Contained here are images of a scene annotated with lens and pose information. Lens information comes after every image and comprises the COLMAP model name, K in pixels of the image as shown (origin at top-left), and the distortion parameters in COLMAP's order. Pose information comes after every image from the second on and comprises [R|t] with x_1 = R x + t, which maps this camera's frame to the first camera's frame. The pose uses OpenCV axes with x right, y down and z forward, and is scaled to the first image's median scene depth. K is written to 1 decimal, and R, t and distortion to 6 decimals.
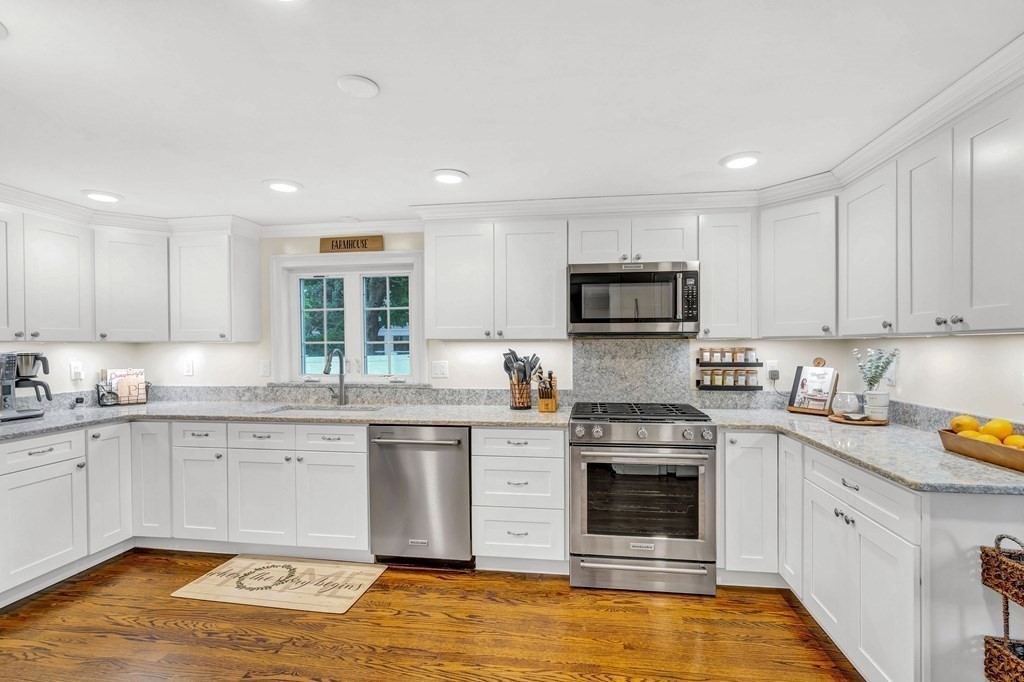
lens RADIAL K [[475.2, 0, 521.2], [0, 475.2, 345.9], [0, 0, 1]] dist [-0.000563, 0.000253]
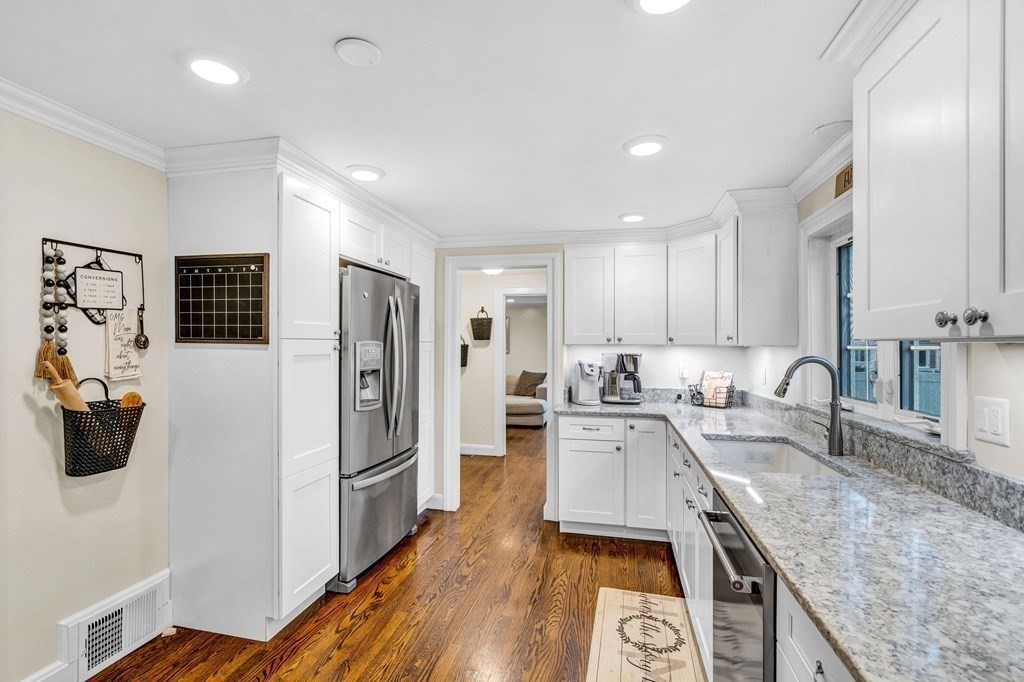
lens RADIAL K [[475.2, 0, 486.2], [0, 475.2, 350.5], [0, 0, 1]] dist [-0.000563, 0.000253]
pose [[-0.114722, 0.011699, -0.993329, 0.286540], [-0.008373, 0.999884, 0.012744, -0.007232], [0.993362, 0.009779, -0.114611, 0.765434]]
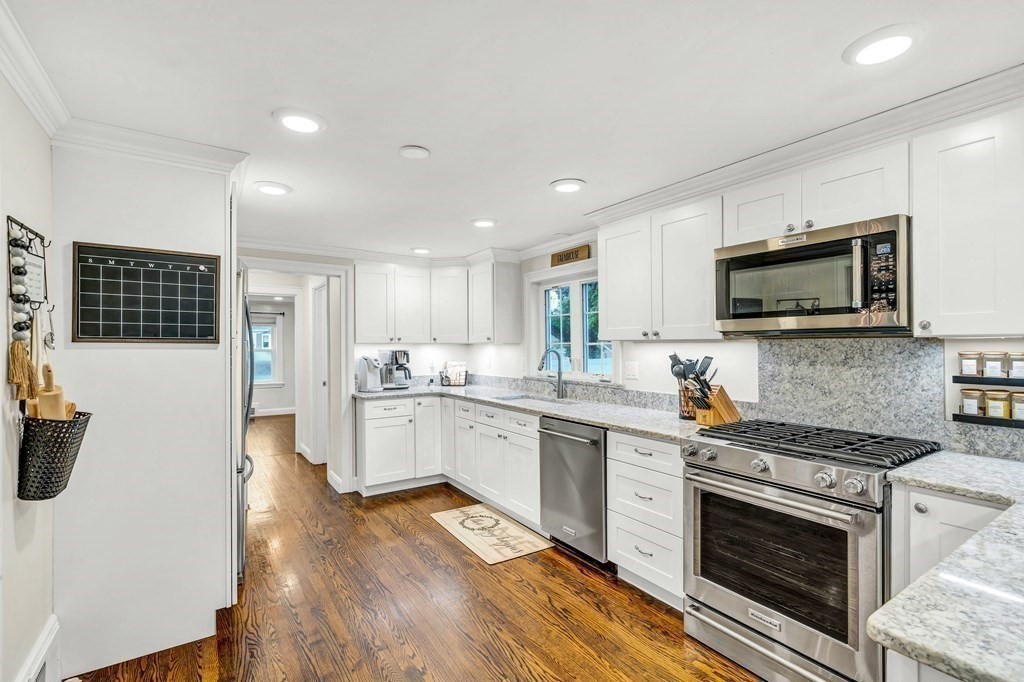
lens RADIAL K [[475.2, 0, 512.7], [0, 475.2, 343.0], [0, 0, 1]] dist [-0.000563, 0.000253]
pose [[0.661178, -0.002097, -0.750226, 0.481233], [-0.002730, 0.999983, -0.005201, -0.002732], [0.750224, 0.005487, 0.661161, 0.187731]]
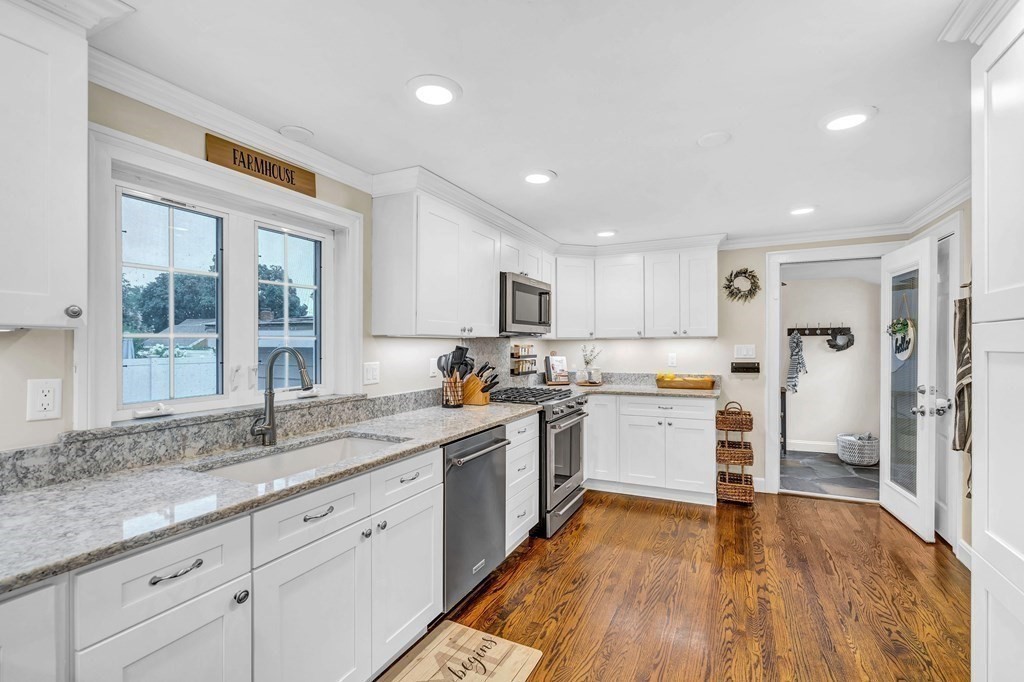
lens RADIAL K [[475.2, 0, 502.7], [0, 475.2, 344.6], [0, 0, 1]] dist [-0.000563, 0.000253]
pose [[0.306571, 0.002133, 0.951846, -0.994162], [0.006563, 0.999969, -0.004355, 0.008836], [-0.951825, 0.007581, 0.306547, 0.658007]]
